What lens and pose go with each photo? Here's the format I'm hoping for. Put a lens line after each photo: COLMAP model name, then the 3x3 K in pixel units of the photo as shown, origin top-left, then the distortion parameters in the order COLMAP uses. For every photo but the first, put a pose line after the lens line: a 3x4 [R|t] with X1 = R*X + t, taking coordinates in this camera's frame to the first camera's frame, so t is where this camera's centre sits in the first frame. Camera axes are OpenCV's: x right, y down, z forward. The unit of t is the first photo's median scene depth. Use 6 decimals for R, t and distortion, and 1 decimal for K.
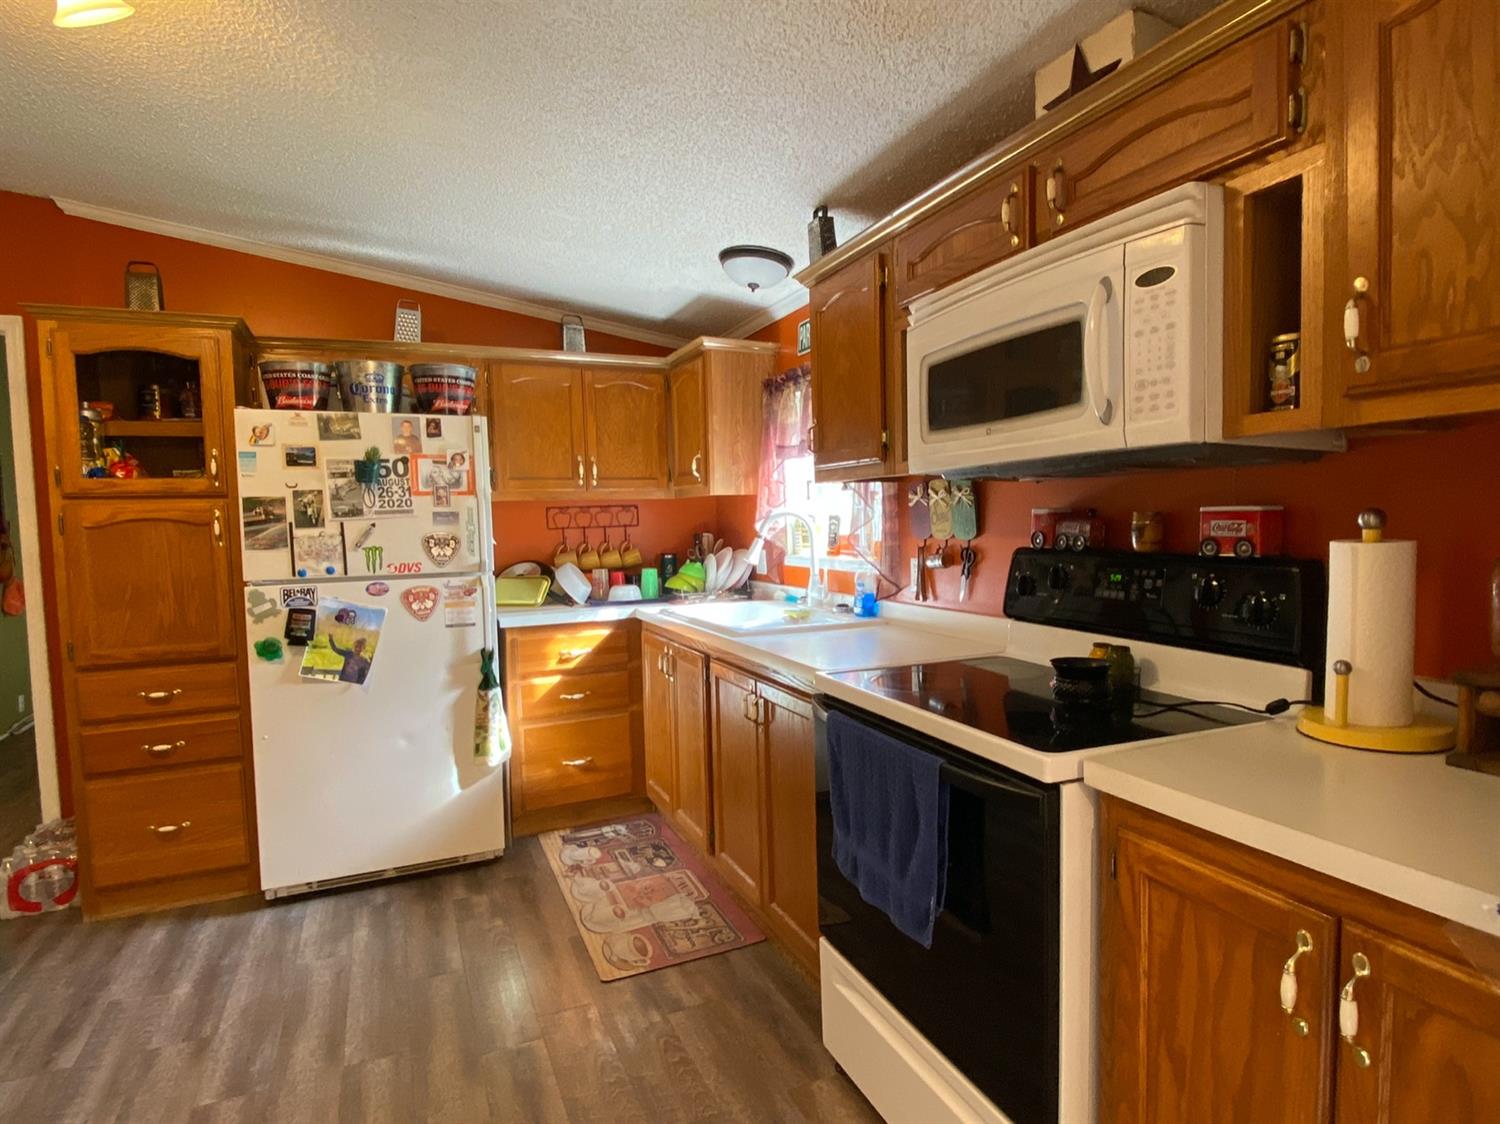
lens RADIAL K [[820.9, 0, 750.0], [0, 820.9, 562.0], [0, 0, 1]] dist [0.043144, -0.039449]
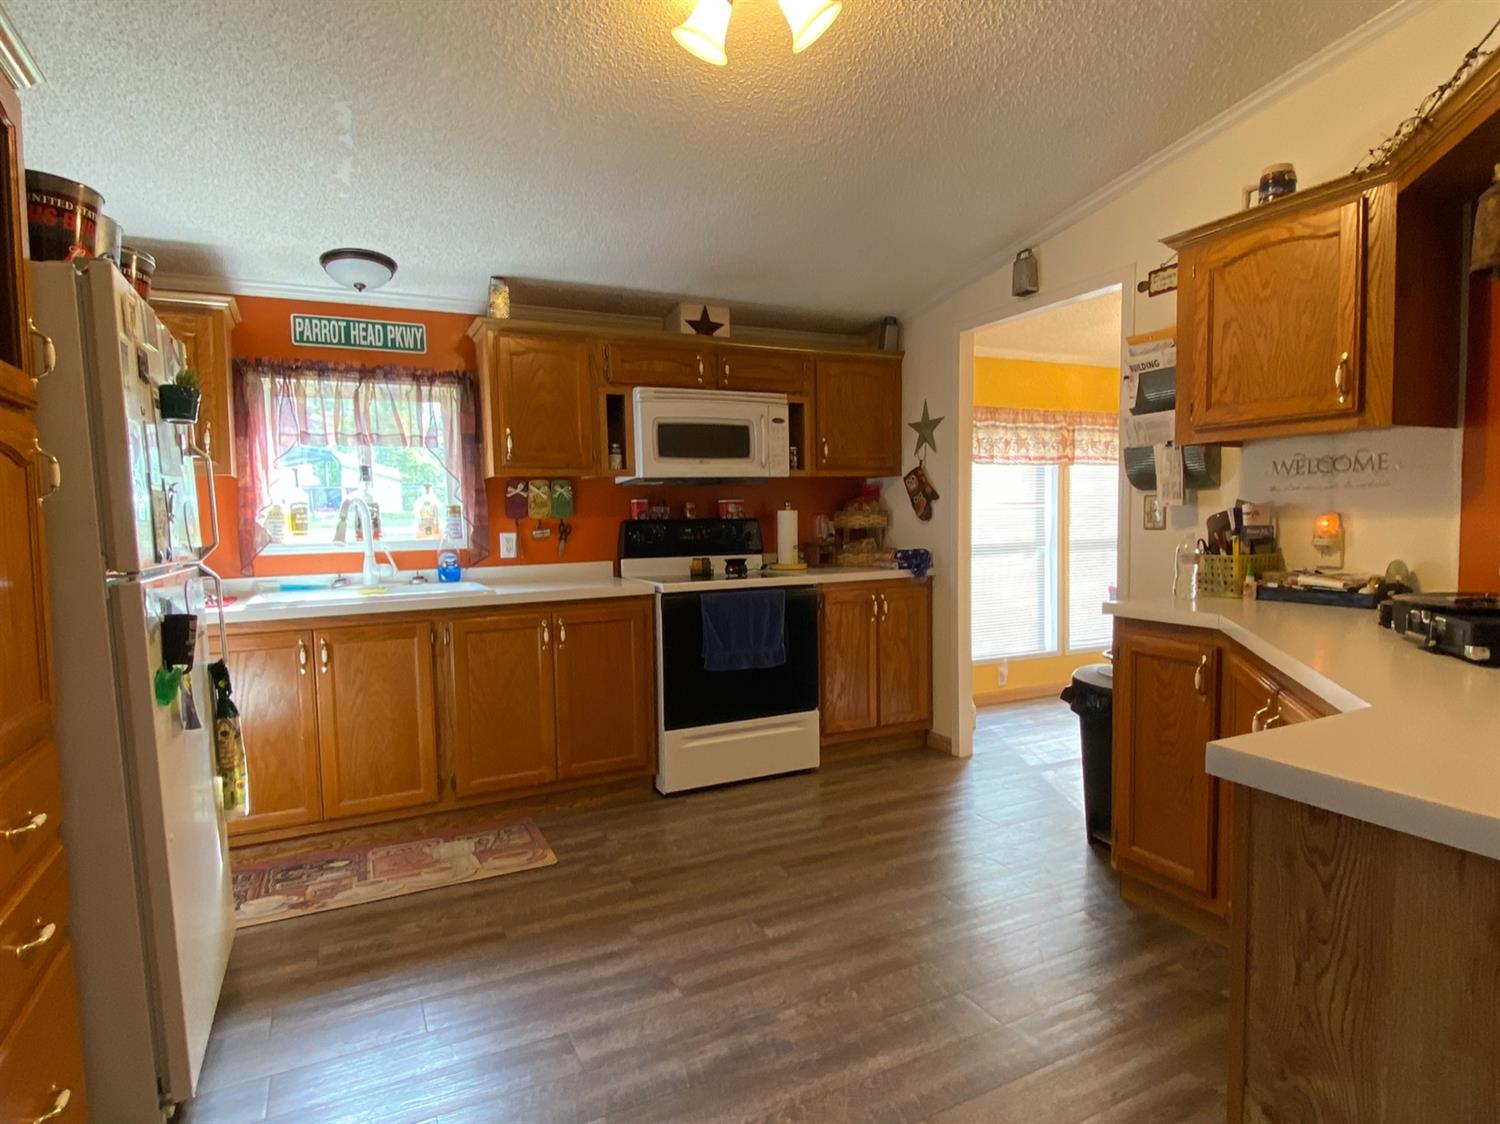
lens RADIAL K [[820.9, 0, 750.0], [0, 820.9, 562.0], [0, 0, 1]] dist [0.043144, -0.039449]
pose [[-0.049756, -0.028982, 0.998341, -1.354239], [0.075151, 0.996637, 0.032678, 0.032740], [-0.995930, 0.076652, -0.047411, 0.698389]]
